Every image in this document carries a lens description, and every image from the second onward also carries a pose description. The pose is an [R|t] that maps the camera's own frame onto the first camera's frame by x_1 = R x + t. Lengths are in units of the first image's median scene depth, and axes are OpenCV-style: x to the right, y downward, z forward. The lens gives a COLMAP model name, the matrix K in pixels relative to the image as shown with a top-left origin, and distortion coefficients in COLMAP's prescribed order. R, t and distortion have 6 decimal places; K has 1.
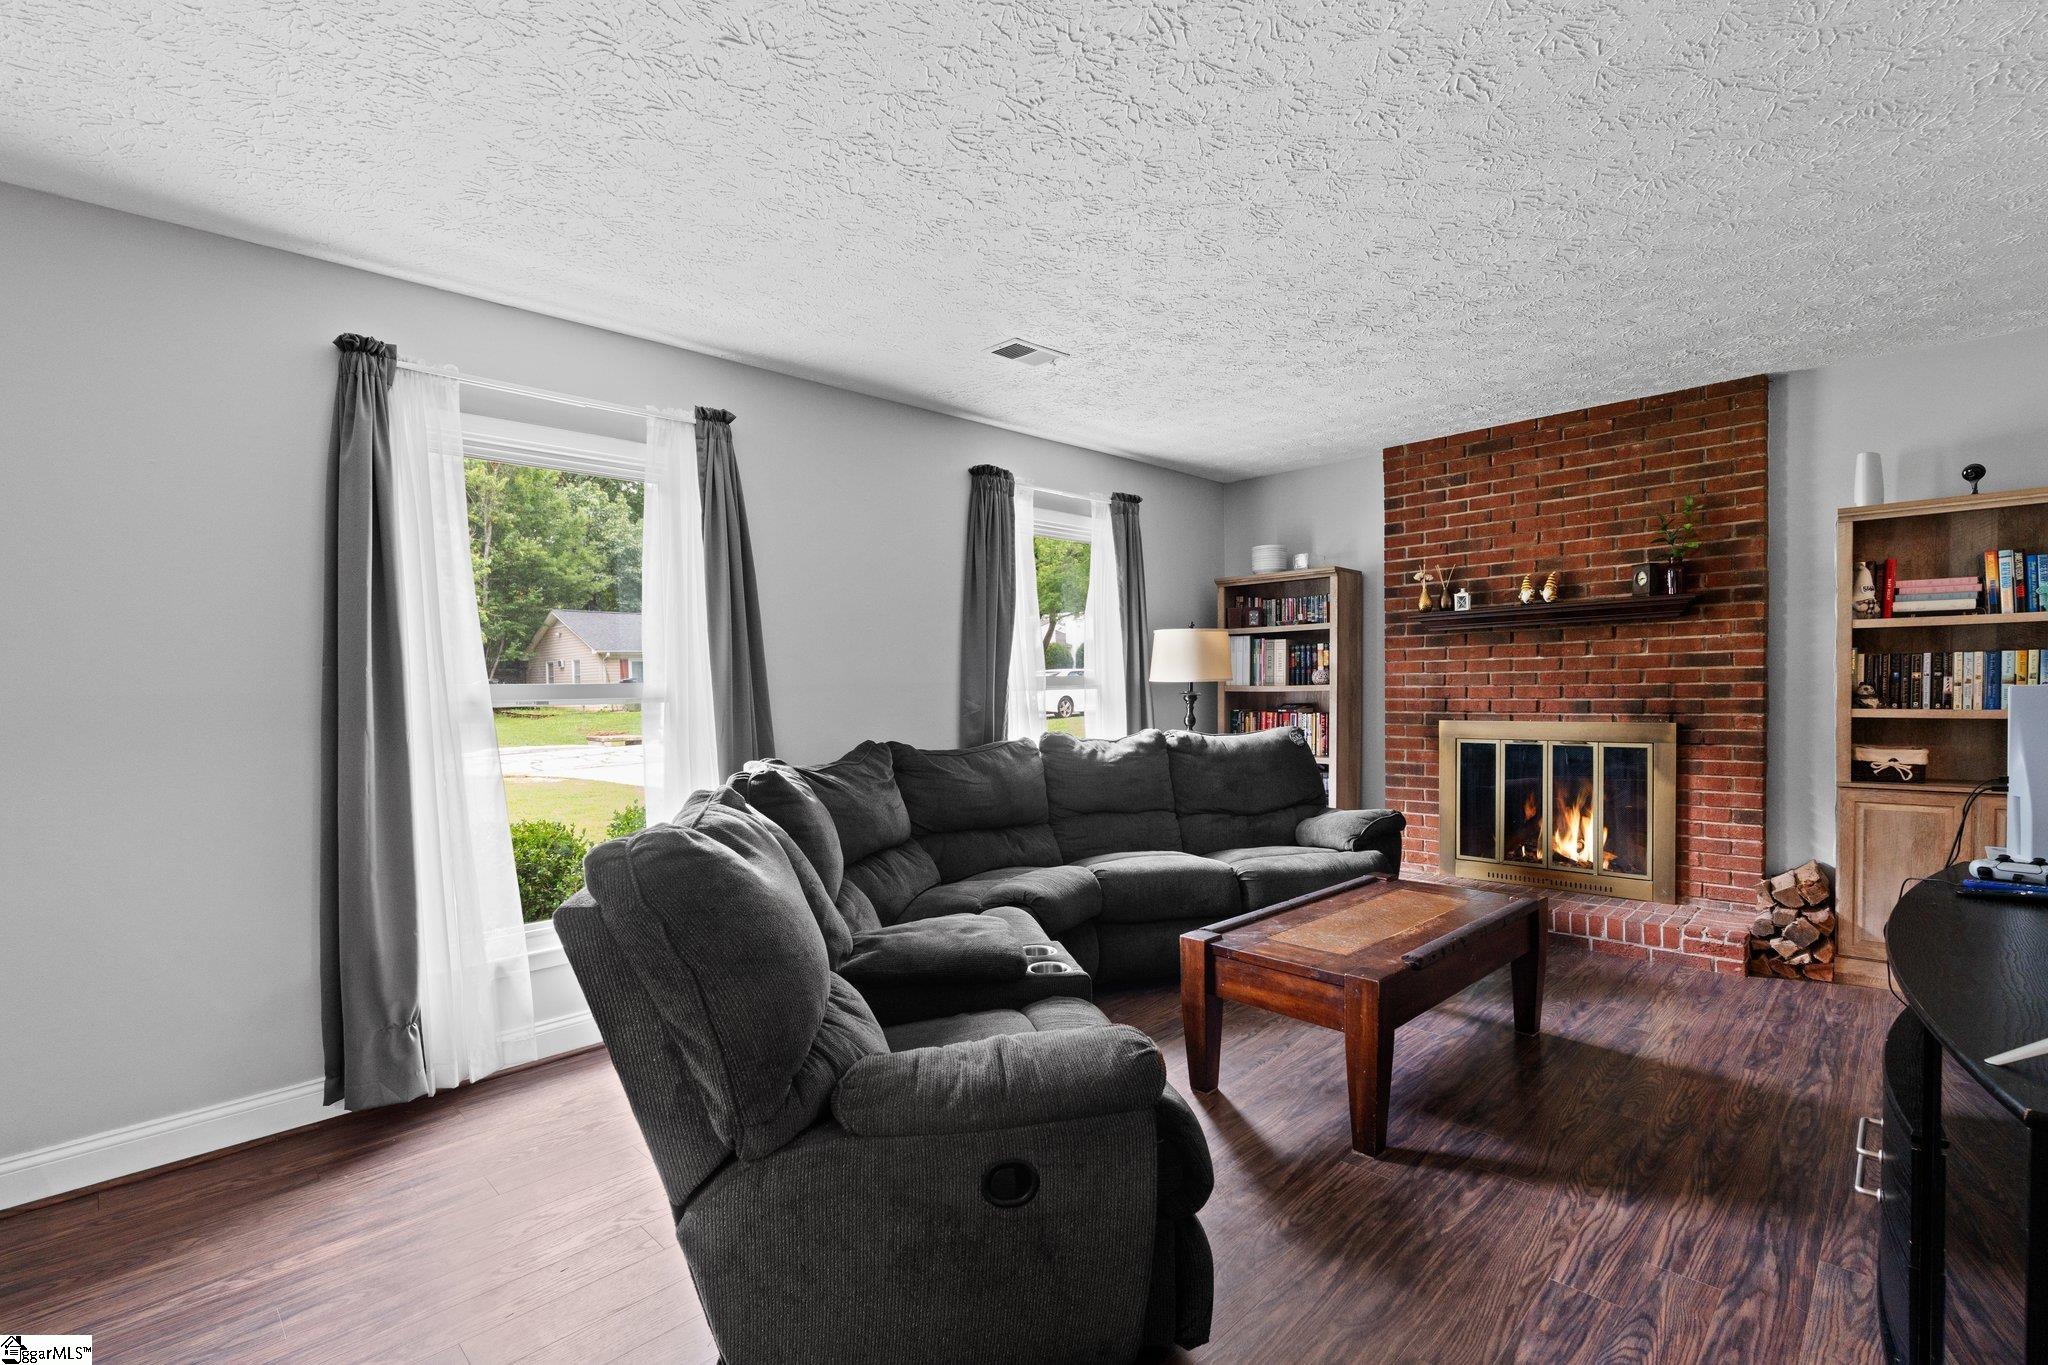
lens RADIAL K [[910.4, 0, 1016.8], [0, 910.4, 674.4], [0, 0, 1]] dist [0.021016, 0.000031]
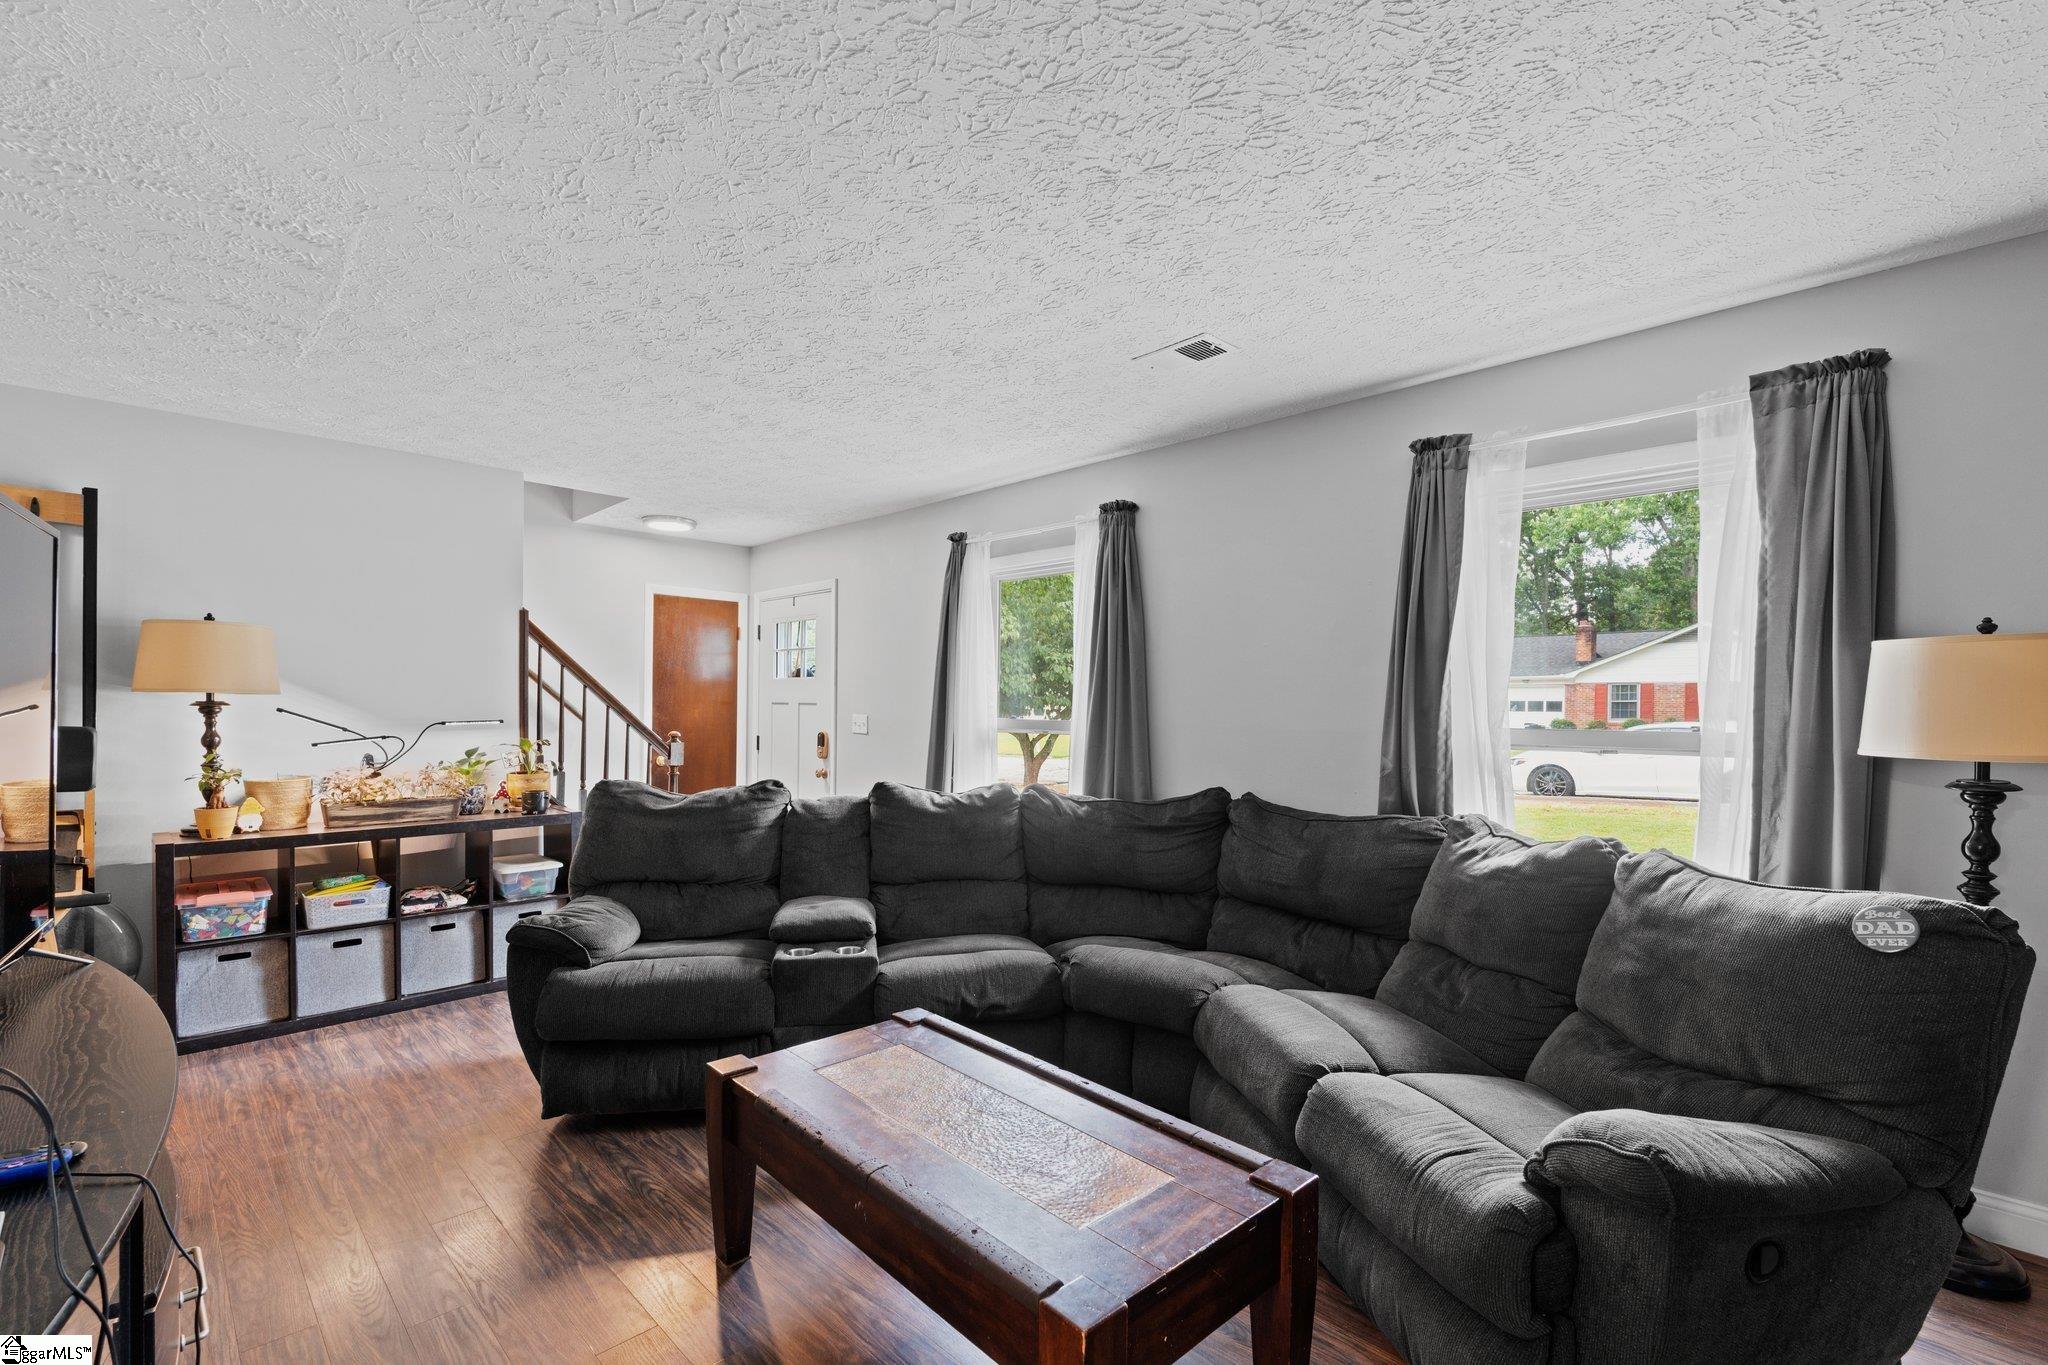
lens RADIAL K [[885.4, 0, 1027.9], [0, 885.4, 707.0], [0, 0, 1]] dist [-0.002132, -0.000223]
pose [[0.011976, 0.009581, -0.999882, 0.791610], [-0.015640, 0.999834, 0.009393, -0.022081], [0.999806, 0.015526, 0.012124, 0.804607]]
